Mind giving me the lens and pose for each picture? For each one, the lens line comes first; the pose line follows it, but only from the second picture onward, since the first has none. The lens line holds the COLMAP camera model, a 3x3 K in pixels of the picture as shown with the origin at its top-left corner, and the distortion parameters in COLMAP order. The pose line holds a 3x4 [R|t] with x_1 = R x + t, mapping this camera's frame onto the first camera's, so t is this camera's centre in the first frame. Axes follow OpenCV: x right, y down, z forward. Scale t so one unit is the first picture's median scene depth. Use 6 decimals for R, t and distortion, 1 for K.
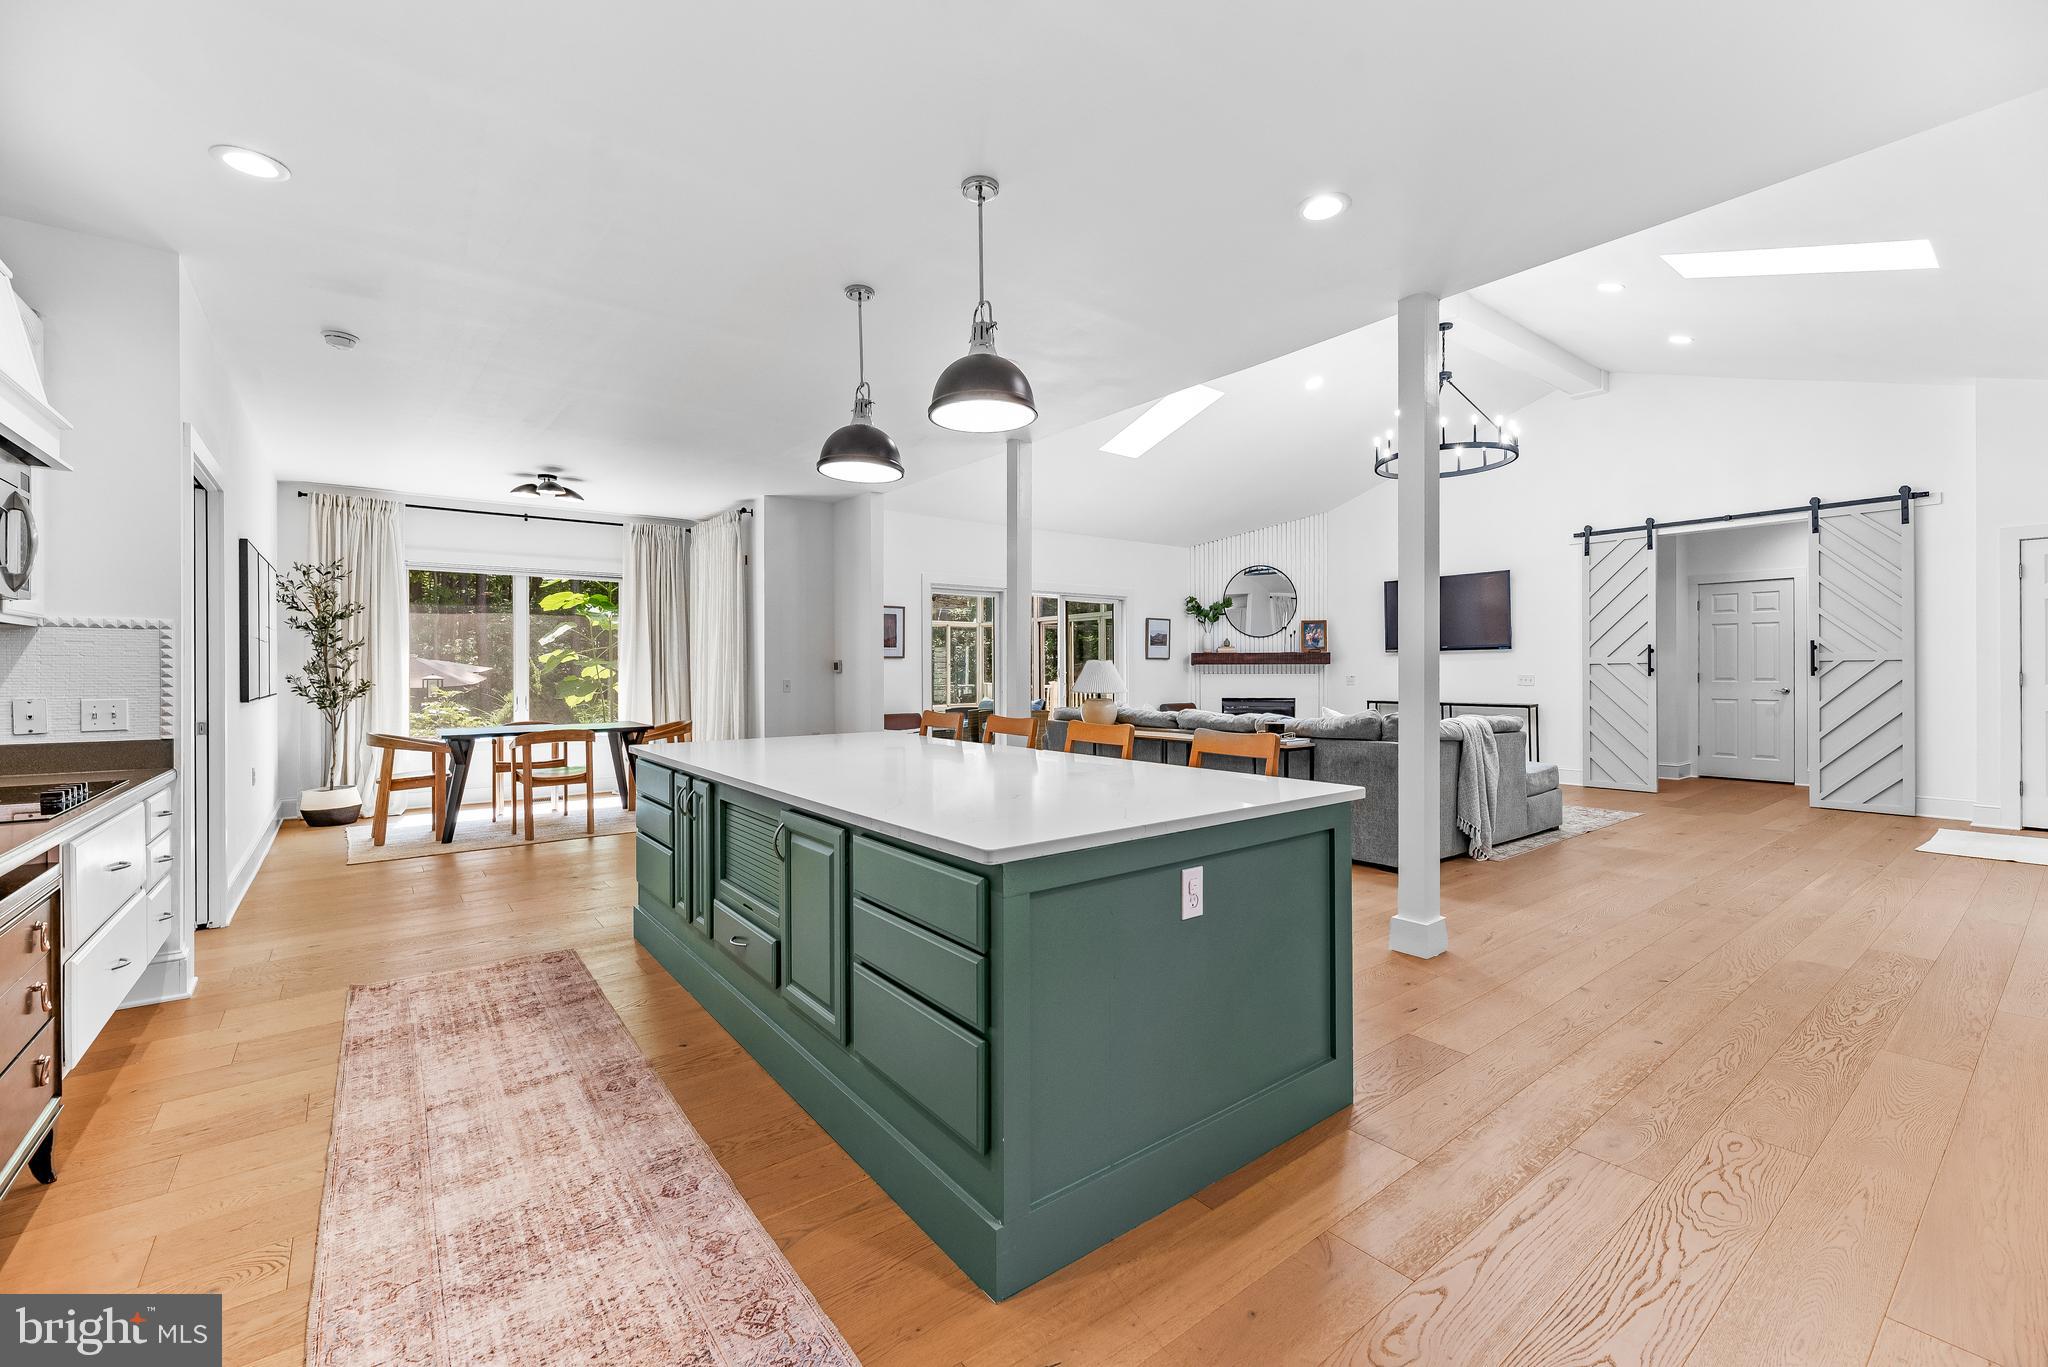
lens RADIAL K [[835.5, 0, 1021.5], [0, 835.5, 669.5], [0, 0, 1]] dist [0.001941, -0.000157]
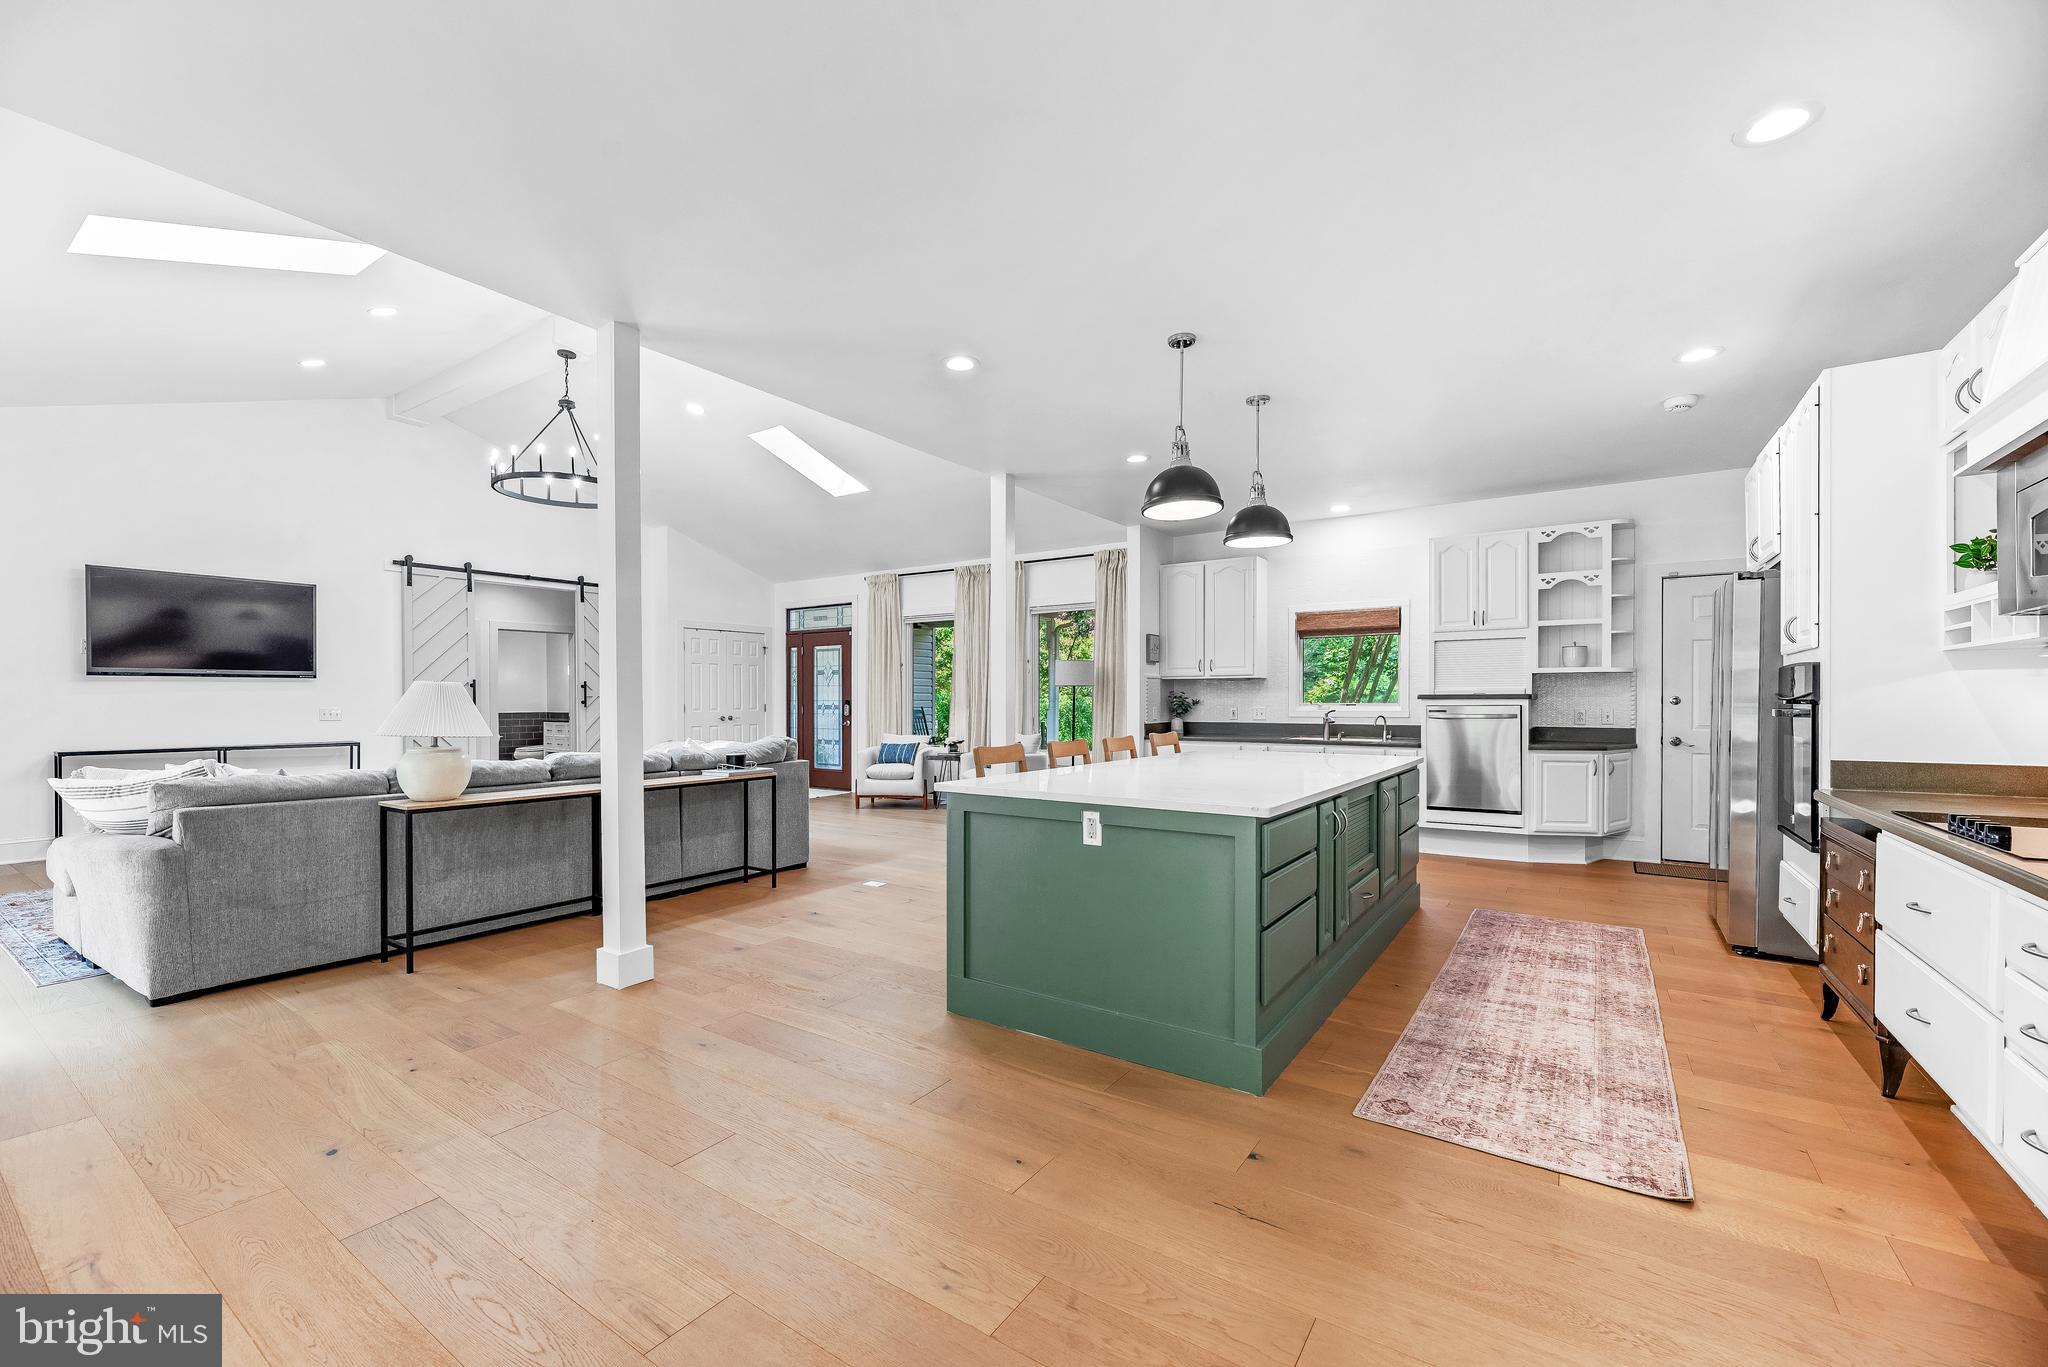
lens RADIAL K [[835.5, 0, 1021.1], [0, 835.5, 706.4], [0, 0, 1]] dist [0.001941, -0.000157]
pose [[-0.310011, 0.002120, 0.950731, -1.424215], [0.001148, 0.999998, -0.001855, 0.018966], [-0.950732, 0.000516, -0.310013, 1.914671]]
